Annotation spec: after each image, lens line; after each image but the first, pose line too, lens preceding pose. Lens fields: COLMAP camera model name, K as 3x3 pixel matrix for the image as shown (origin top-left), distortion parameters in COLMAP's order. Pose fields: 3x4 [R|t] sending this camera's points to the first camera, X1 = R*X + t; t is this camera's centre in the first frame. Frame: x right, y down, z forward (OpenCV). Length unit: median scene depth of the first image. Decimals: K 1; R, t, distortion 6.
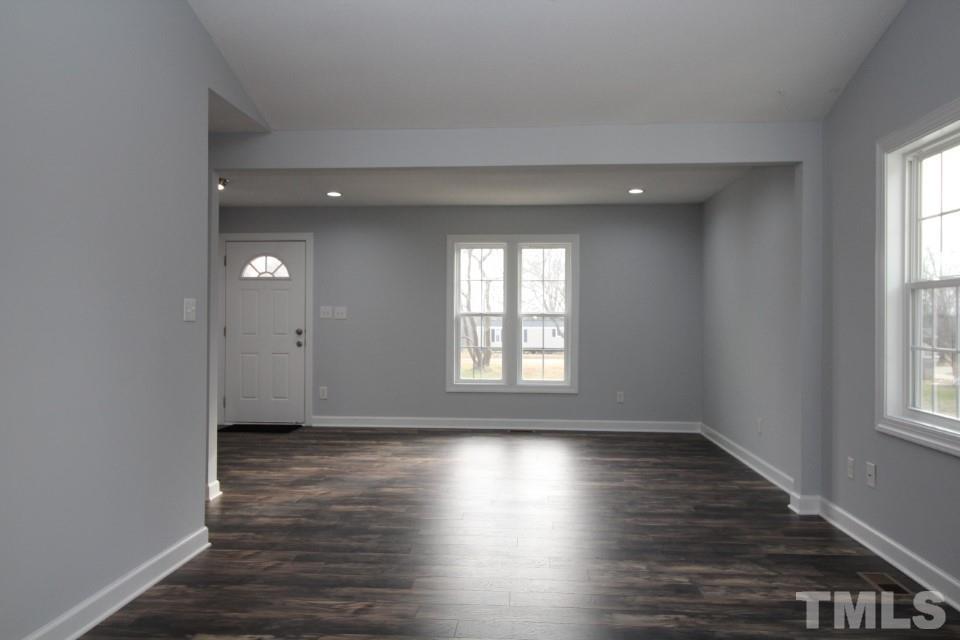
lens RADIAL K [[716.4, 0, 477.9], [0, 716.4, 312.3], [0, 0, 1]] dist [0.016738, -0.014538]
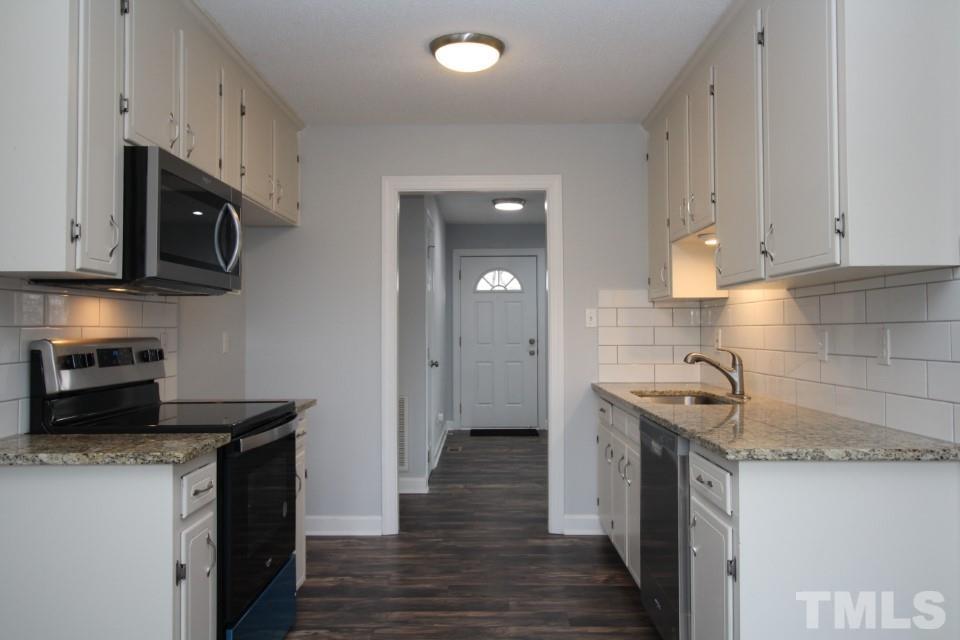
lens RADIAL K [[716.4, 0, 486.9], [0, 716.4, 319.0], [0, 0, 1]] dist [0.016738, -0.014538]
pose [[0.997168, -0.005516, 0.075001, -0.442152], [0.005737, 0.999980, -0.002734, -0.004010], [-0.074984, 0.003157, 0.997180, -0.063013]]
